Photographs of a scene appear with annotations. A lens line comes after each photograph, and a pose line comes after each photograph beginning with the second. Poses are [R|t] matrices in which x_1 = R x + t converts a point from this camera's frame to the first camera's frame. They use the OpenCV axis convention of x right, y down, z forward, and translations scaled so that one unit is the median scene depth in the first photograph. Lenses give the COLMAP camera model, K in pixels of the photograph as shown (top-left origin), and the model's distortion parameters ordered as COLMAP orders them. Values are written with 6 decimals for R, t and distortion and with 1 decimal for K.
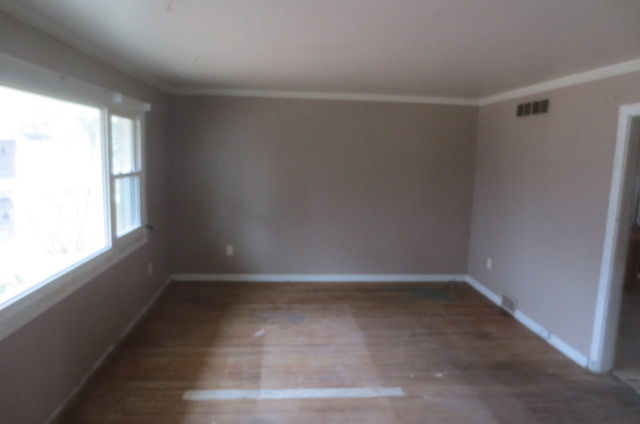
lens RADIAL K [[462.1, 0, 320.0], [0, 462.1, 212.0], [0, 0, 1]] dist [-0.027638, 0.002222]
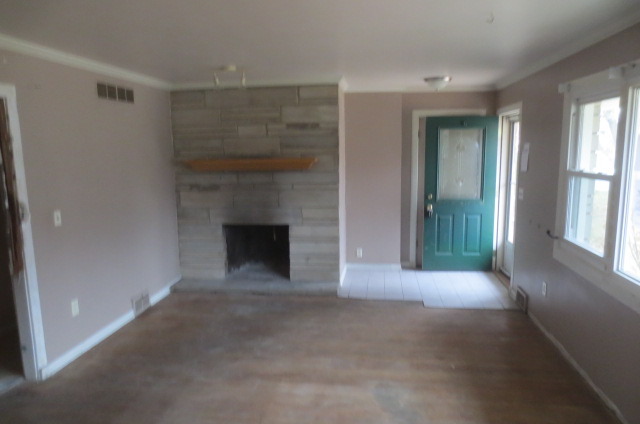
lens RADIAL K [[462.1, 0, 320.0], [0, 462.1, 212.0], [0, 0, 1]] dist [-0.027638, 0.002222]
pose [[-0.979330, -0.040701, 0.198131, -0.128249], [0.016179, 0.960644, 0.277310, -0.240487], [-0.201620, 0.274784, -0.940129, 1.815877]]
